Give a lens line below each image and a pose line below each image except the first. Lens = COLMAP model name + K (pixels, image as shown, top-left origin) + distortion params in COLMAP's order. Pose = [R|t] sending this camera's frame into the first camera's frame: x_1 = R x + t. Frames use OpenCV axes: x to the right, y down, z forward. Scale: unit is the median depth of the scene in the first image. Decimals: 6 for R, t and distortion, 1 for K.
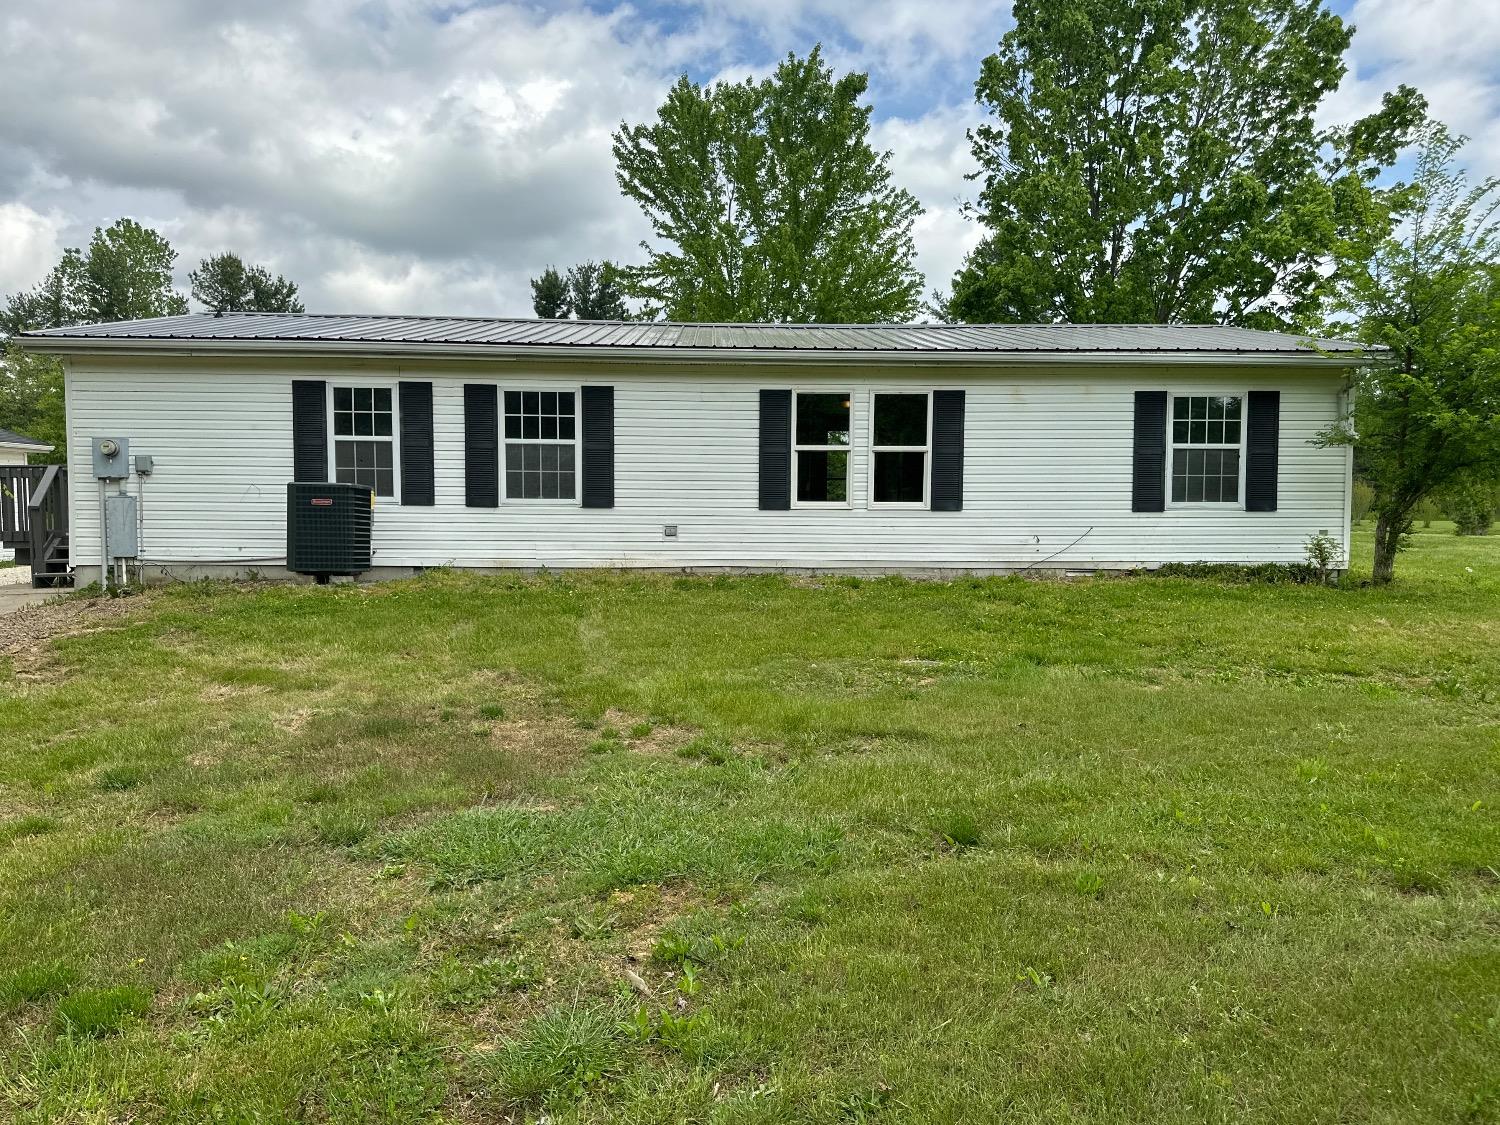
lens RADIAL K [[1056.6, 0, 760.4], [0, 1056.6, 565.0], [0, 0, 1]] dist [0.024819, -0.009689]
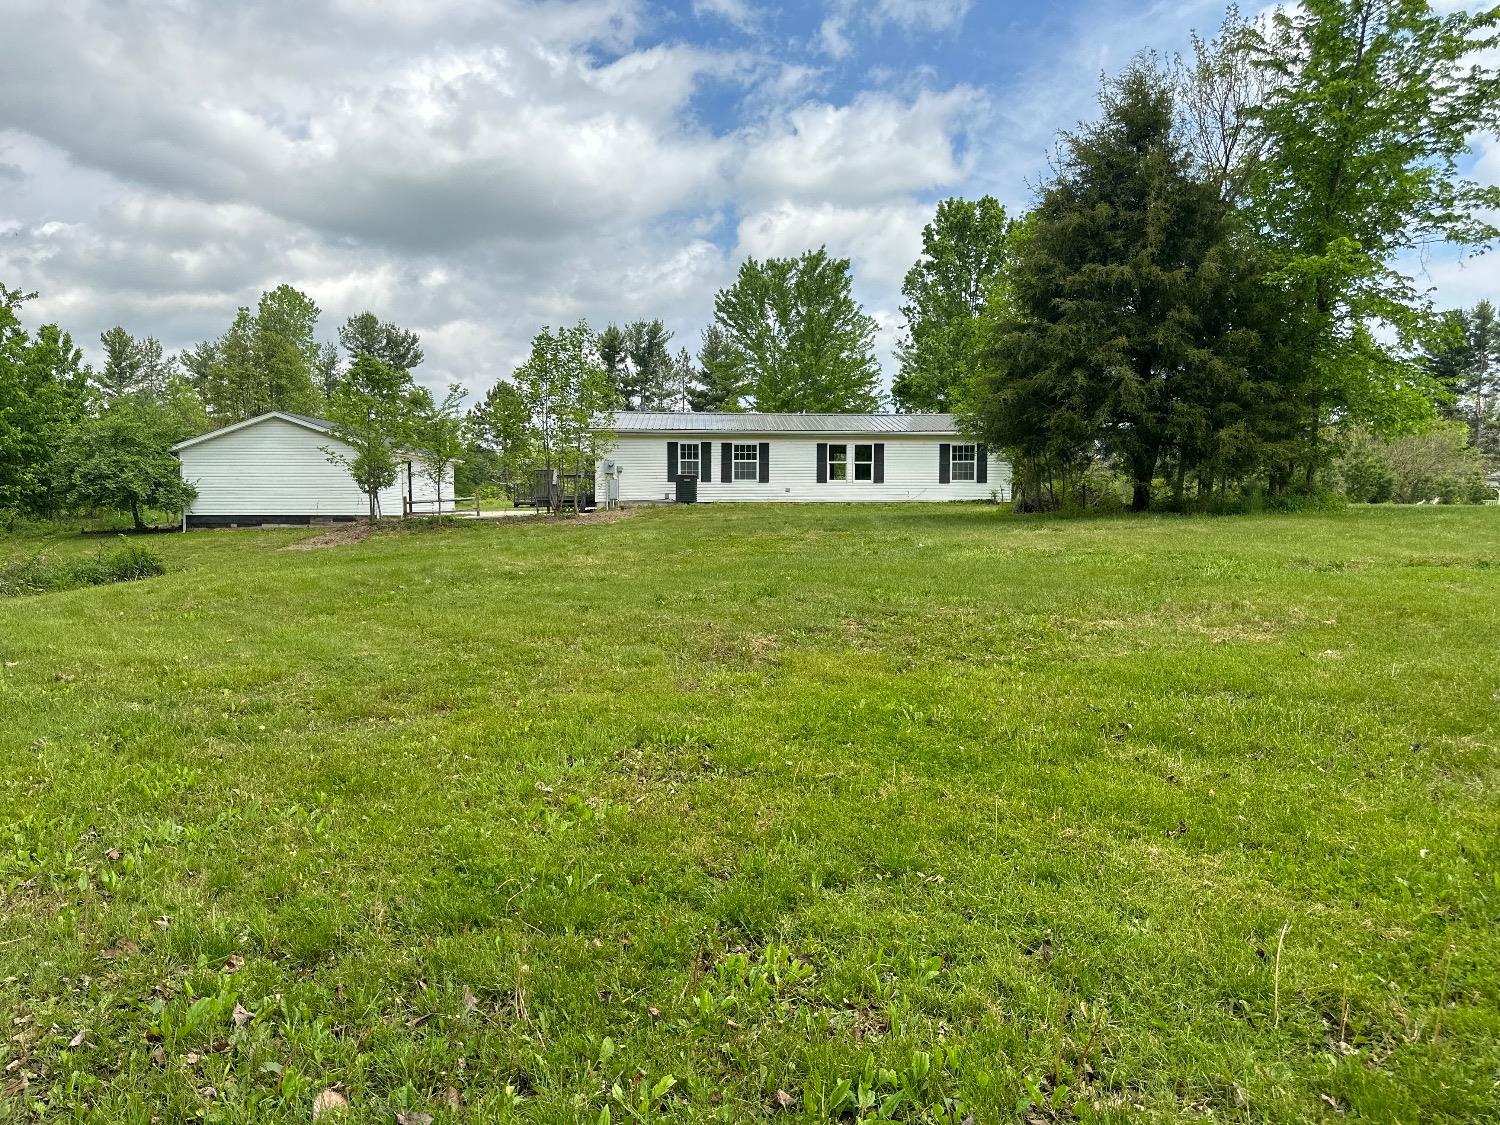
lens RADIAL K [[1056.6, 0, 739.8], [0, 1056.6, 563.1], [0, 0, 1]] dist [0.024819, -0.009689]
pose [[0.999997, -0.002488, -0.000196, -0.223232], [0.002486, 0.999964, -0.008125, 0.202252], [0.000216, 0.008125, 0.999967, -2.037550]]
